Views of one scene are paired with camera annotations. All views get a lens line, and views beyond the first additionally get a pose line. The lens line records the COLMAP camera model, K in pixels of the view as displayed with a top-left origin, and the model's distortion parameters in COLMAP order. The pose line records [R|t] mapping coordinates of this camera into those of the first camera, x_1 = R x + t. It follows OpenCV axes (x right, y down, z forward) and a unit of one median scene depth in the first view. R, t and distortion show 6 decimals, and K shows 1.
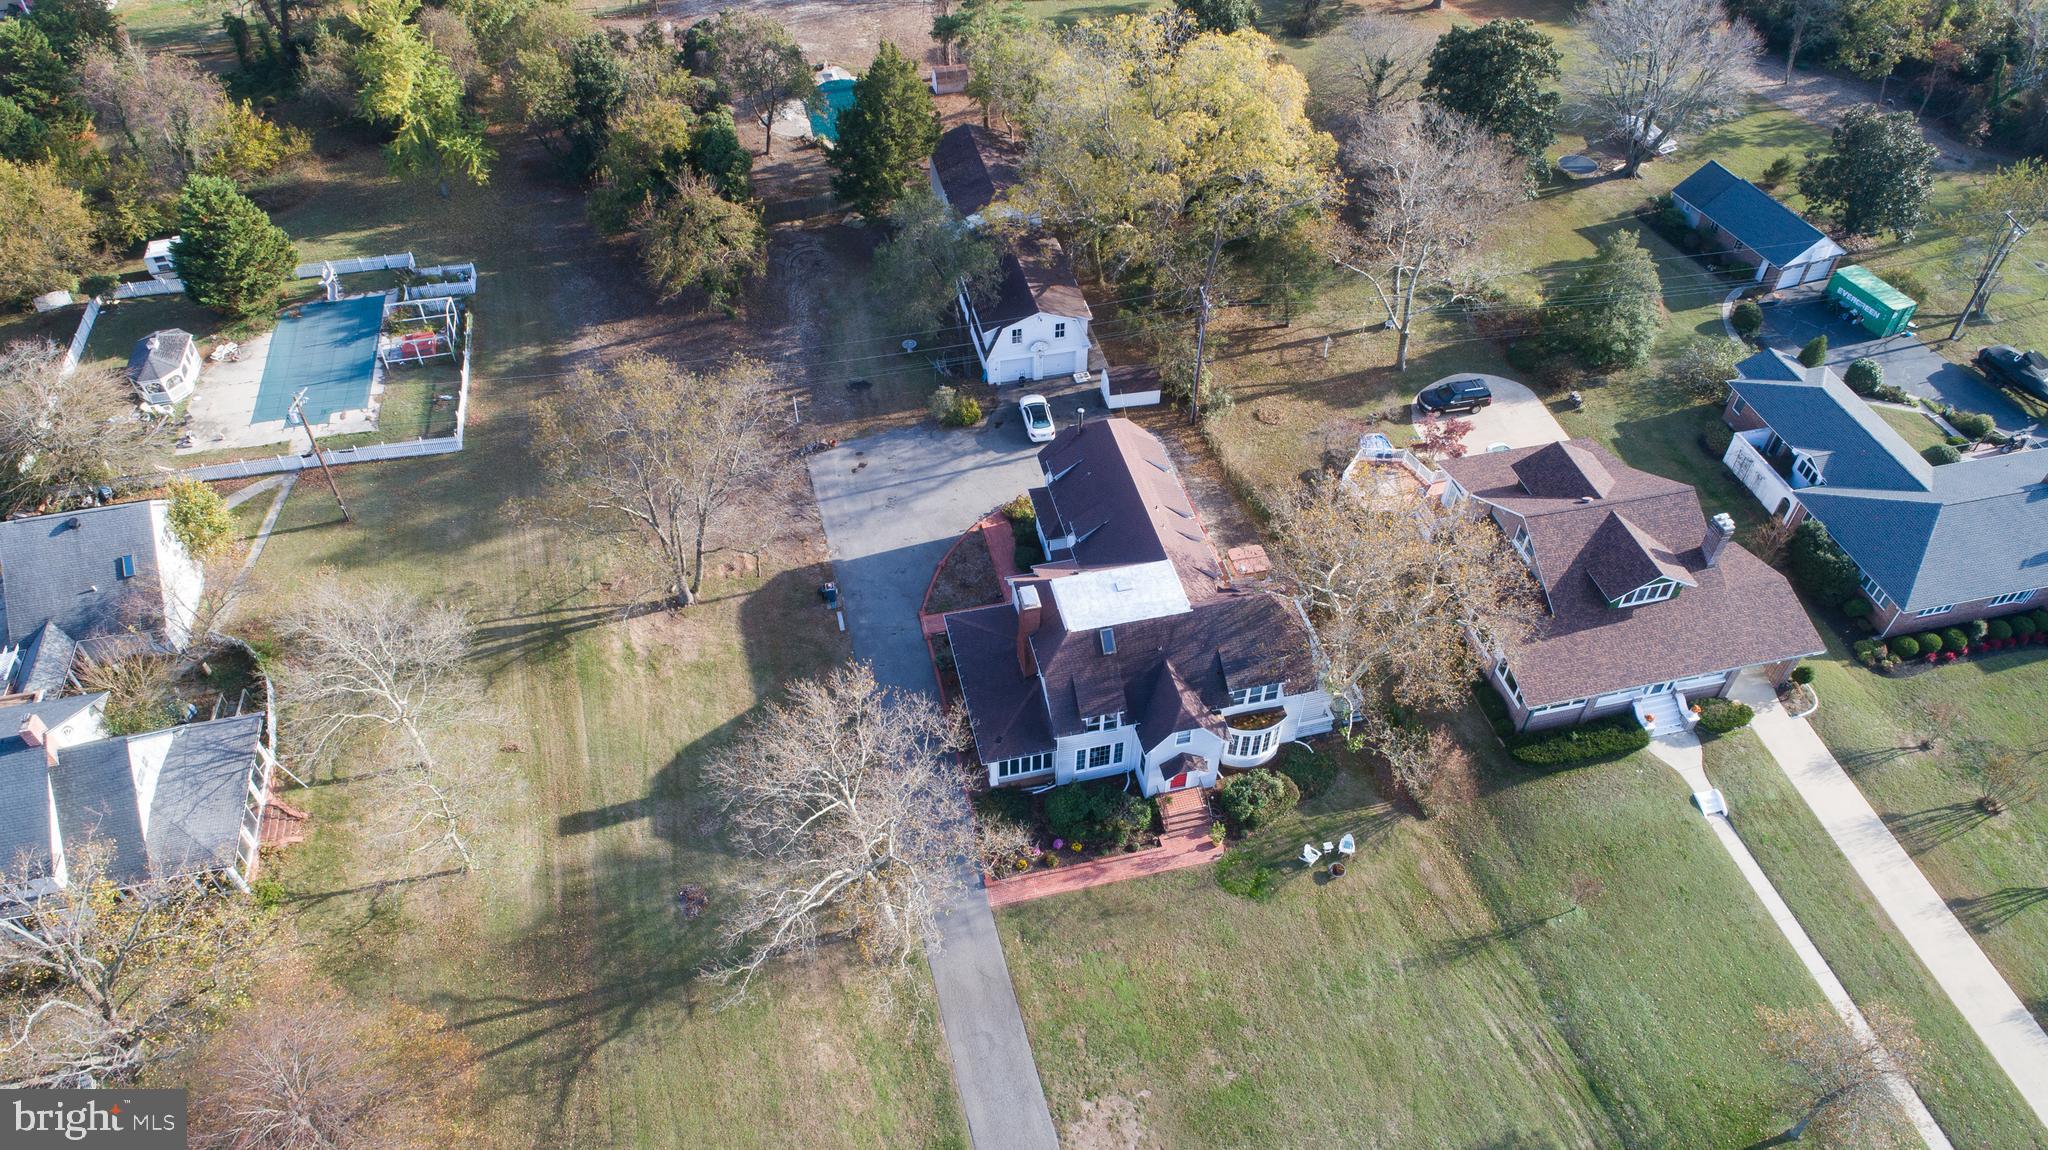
lens RADIAL K [[1376.4, 0, 1027.7], [0, 1376.4, 576.9], [0, 0, 1]] dist [-0.013128, 0.005004]
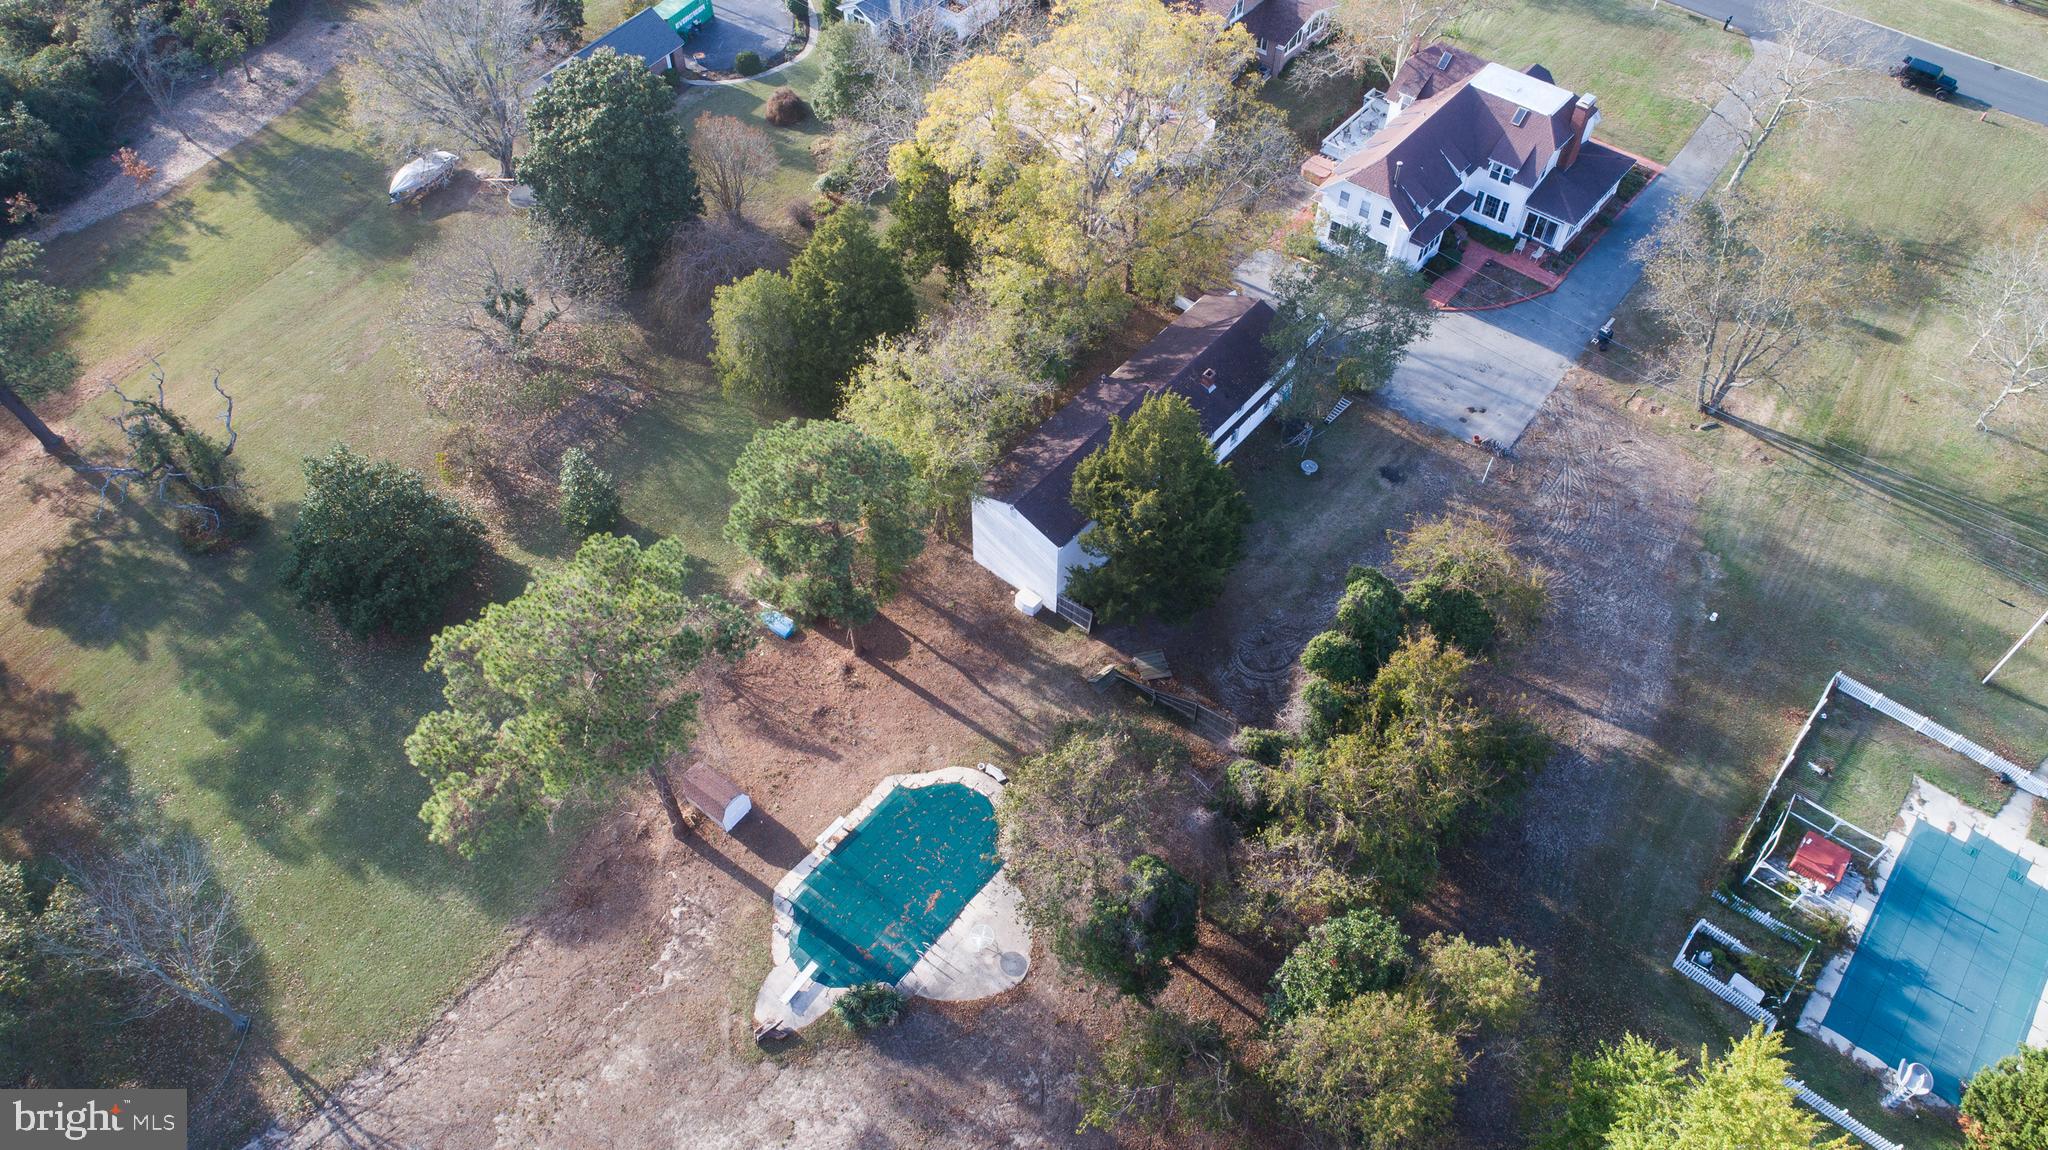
lens RADIAL K [[1376.4, 0, 1025.9], [0, 1376.4, 574.5], [0, 0, 1]] dist [-0.013128, 0.005004]
pose [[-0.603698, -0.620980, 0.499932, -0.479610], [0.563635, 0.111024, 0.818529, -1.027294], [-0.563795, 0.775923, 0.282981, 0.961857]]
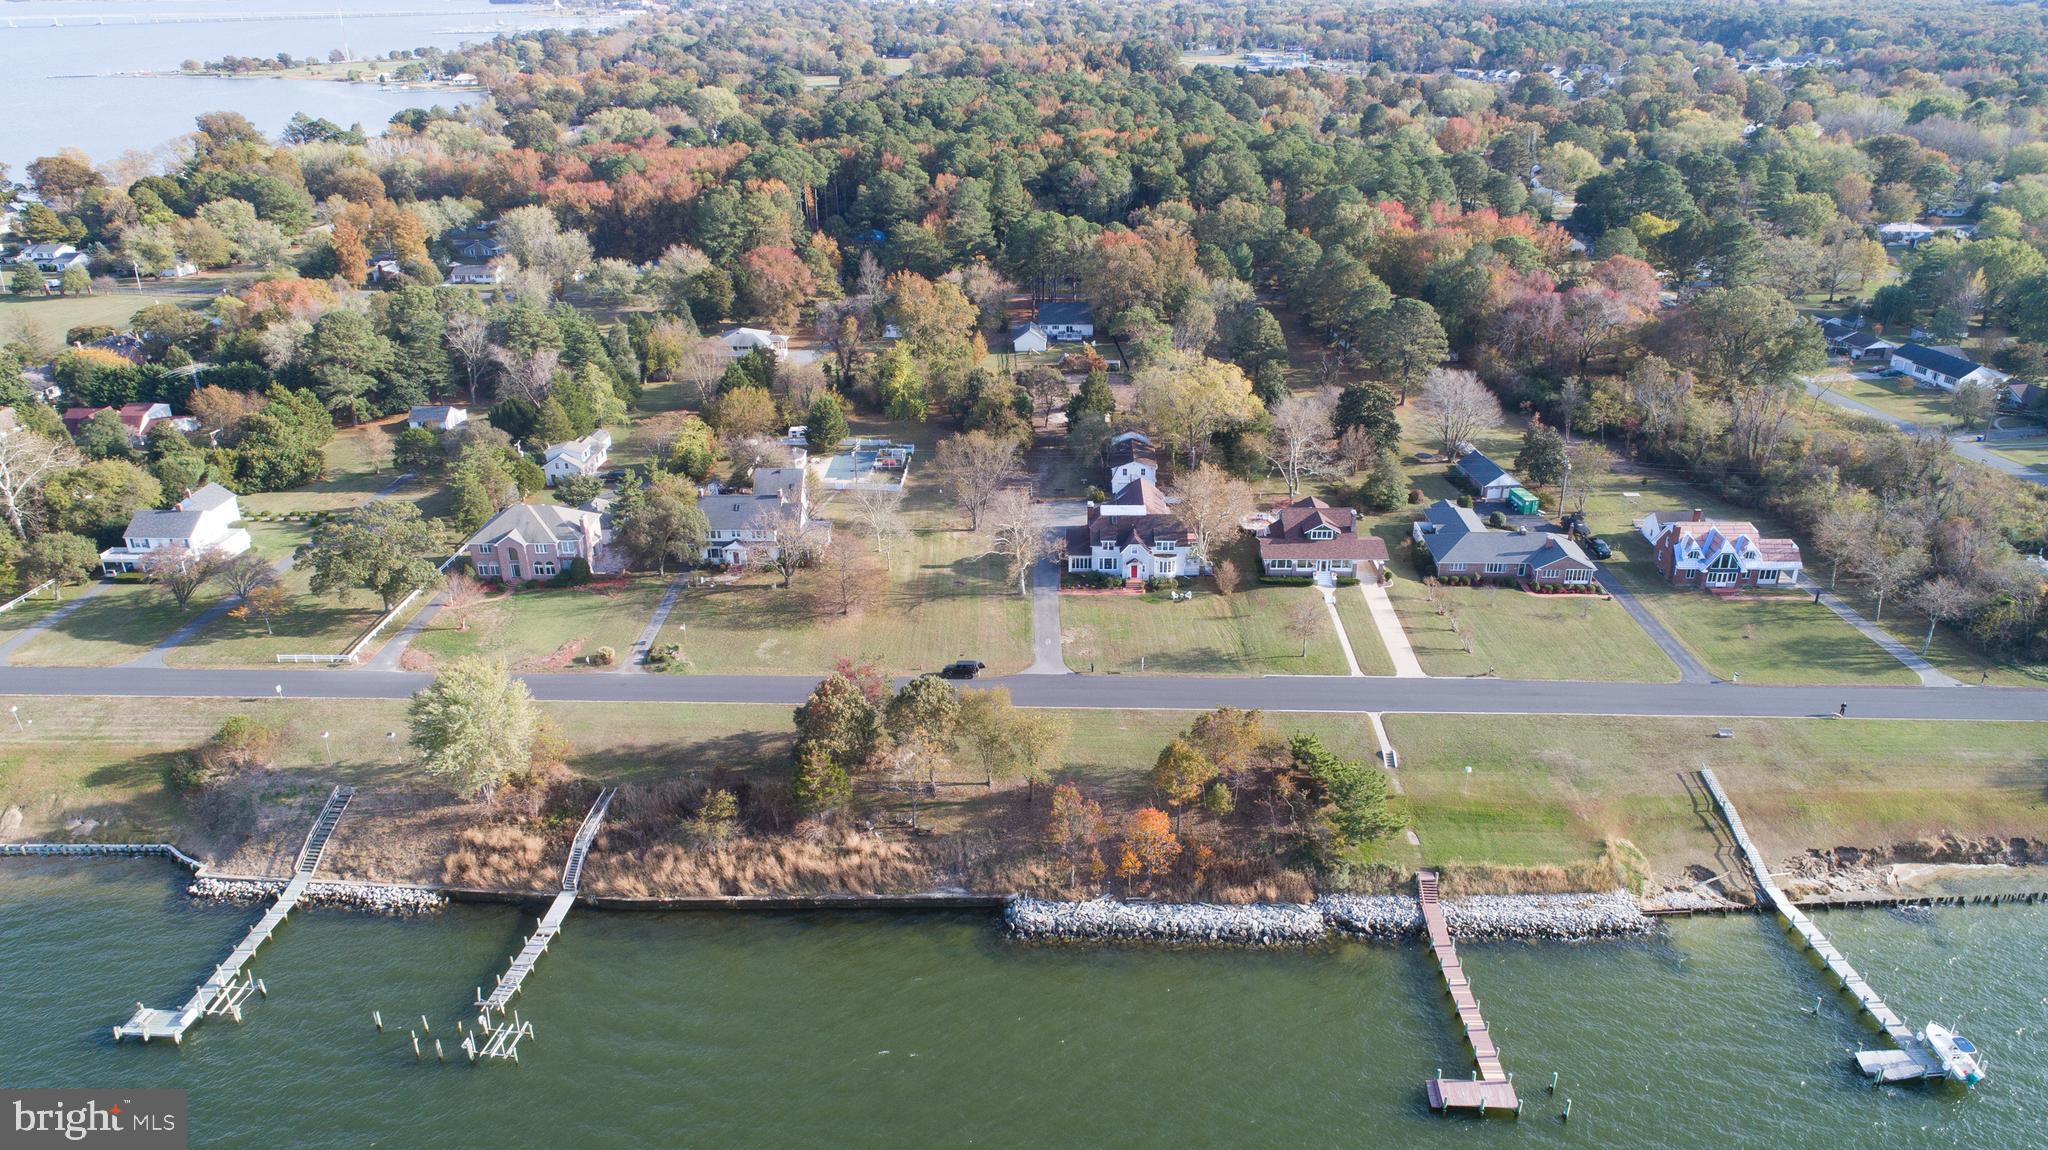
lens RADIAL K [[1376.4, 0, 1023.0], [0, 1376.4, 573.7], [0, 0, 1]] dist [-0.013128, 0.005004]
pose [[0.965276, 0.090865, -0.244919, 0.437155], [-0.173762, 0.923404, -0.342246, 0.867748], [0.195061, 0.372919, 0.907129, -1.192647]]
